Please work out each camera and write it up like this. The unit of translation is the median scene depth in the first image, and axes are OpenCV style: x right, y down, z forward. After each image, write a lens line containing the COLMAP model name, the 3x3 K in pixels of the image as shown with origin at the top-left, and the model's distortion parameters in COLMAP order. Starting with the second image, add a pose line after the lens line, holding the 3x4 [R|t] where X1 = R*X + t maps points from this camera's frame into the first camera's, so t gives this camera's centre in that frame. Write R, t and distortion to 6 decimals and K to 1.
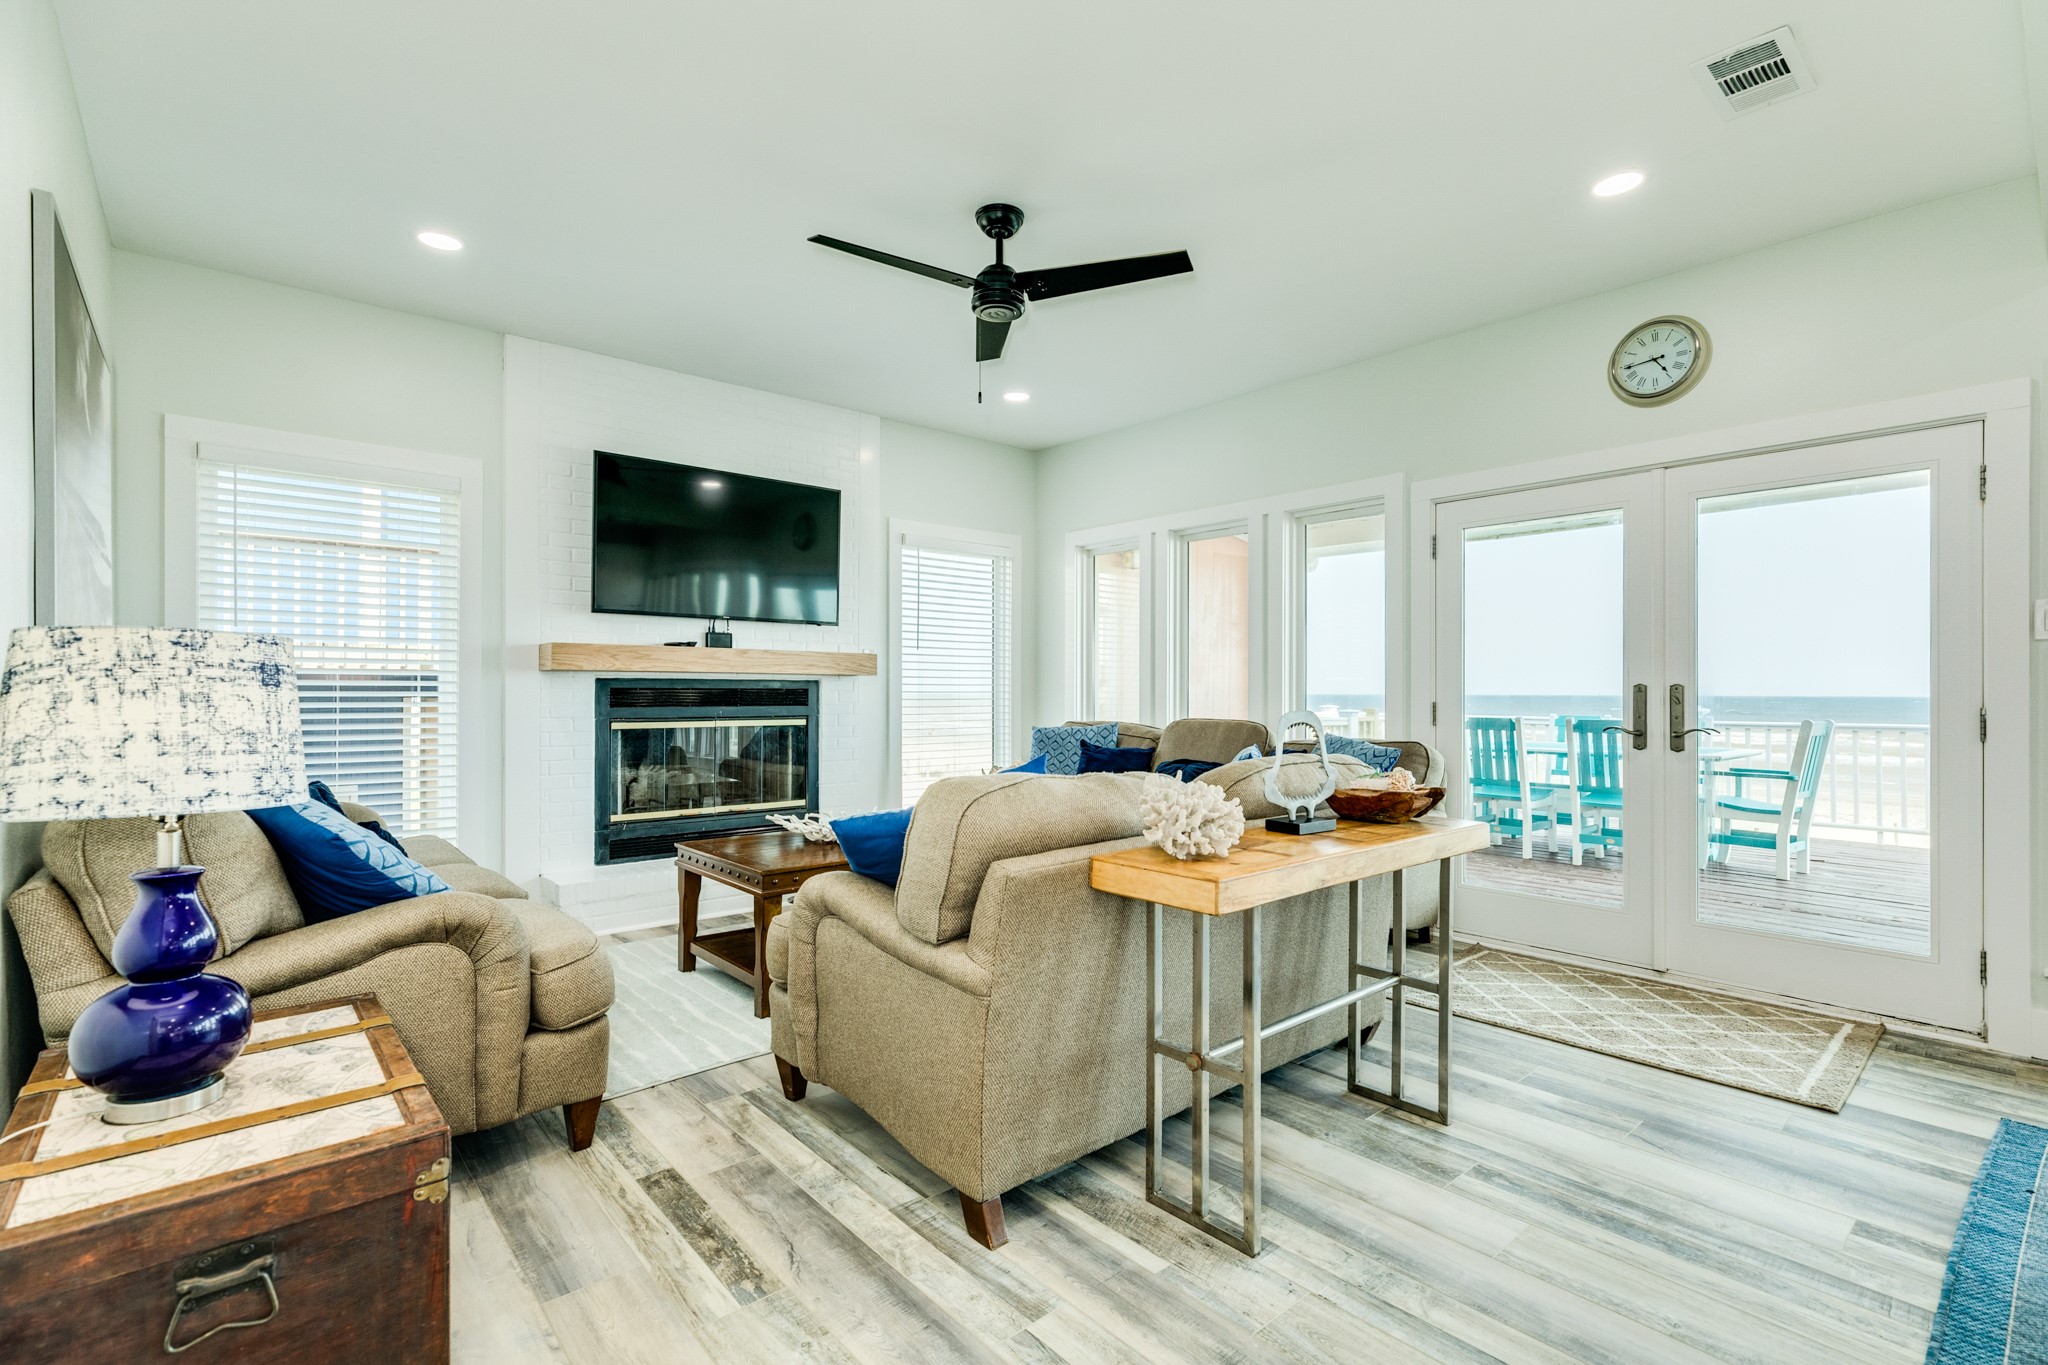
lens RADIAL K [[937.1, 0, 1020.7], [0, 937.1, 687.2], [0, 0, 1]] dist [0.004509, 0.000212]
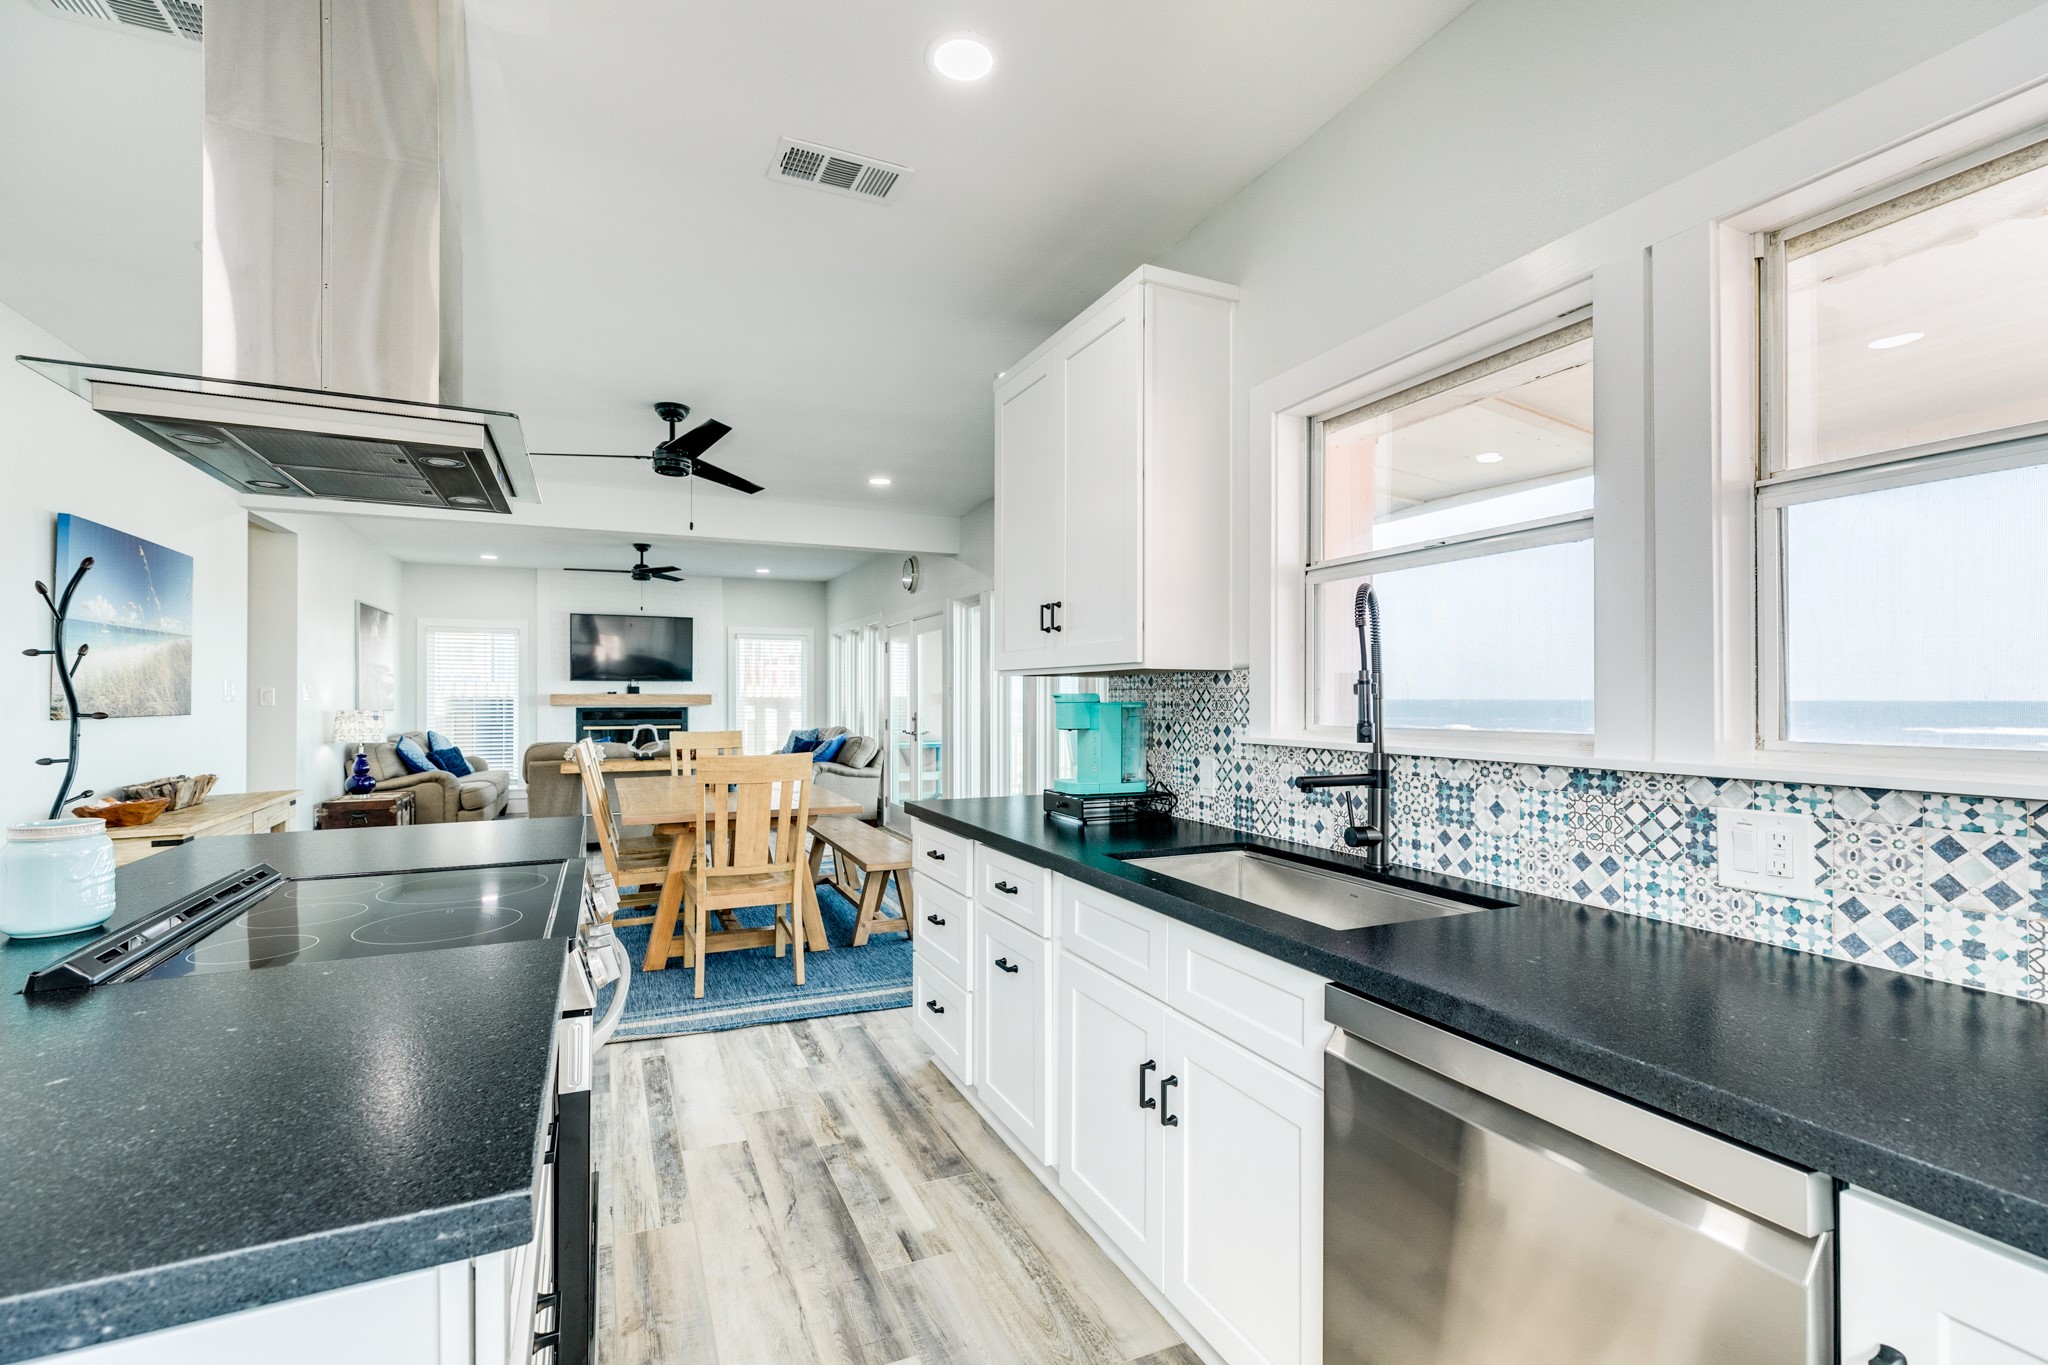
lens RADIAL K [[916.9, 0, 1026.1], [0, 916.9, 689.7], [0, 0, 1]] dist [0.000566, 0.000158]
pose [[0.961070, -0.006214, -0.276233, 1.256295], [0.005262, 0.999977, -0.004185, -0.039231], [0.276253, 0.002568, 0.961081, -0.894612]]
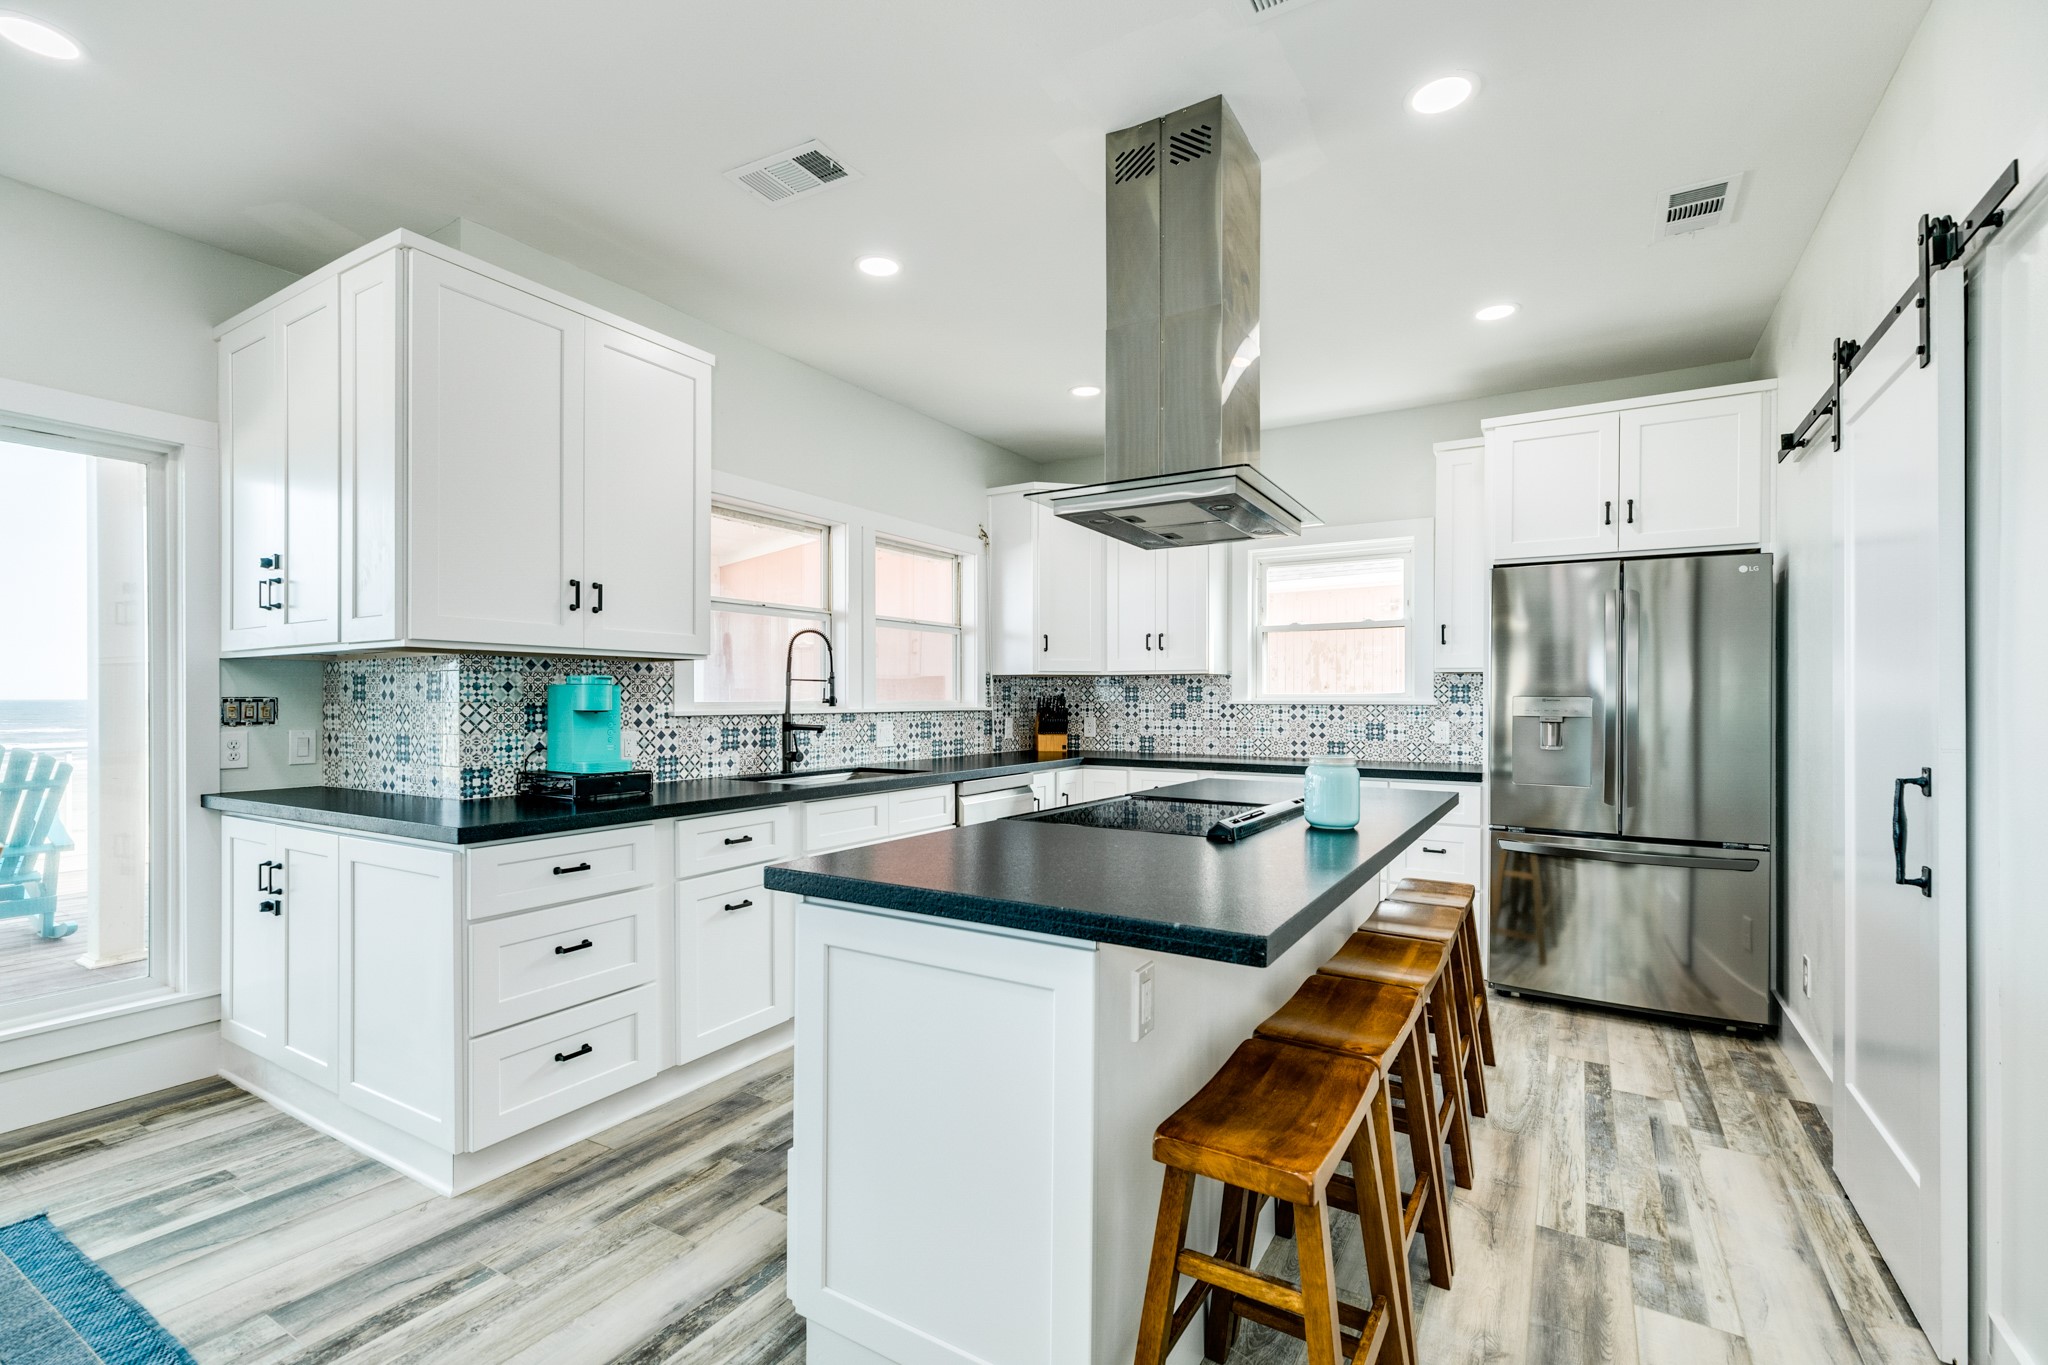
lens RADIAL K [[908.1, 0, 1026.8], [0, 908.1, 699.2], [0, 0, 1]] dist [-0.001155, -0.000273]
pose [[-0.313561, -0.003959, 0.949560, 0.424979], [-0.005729, 0.999981, 0.002277, -0.025925], [-0.949551, -0.004726, -0.313578, -0.367132]]
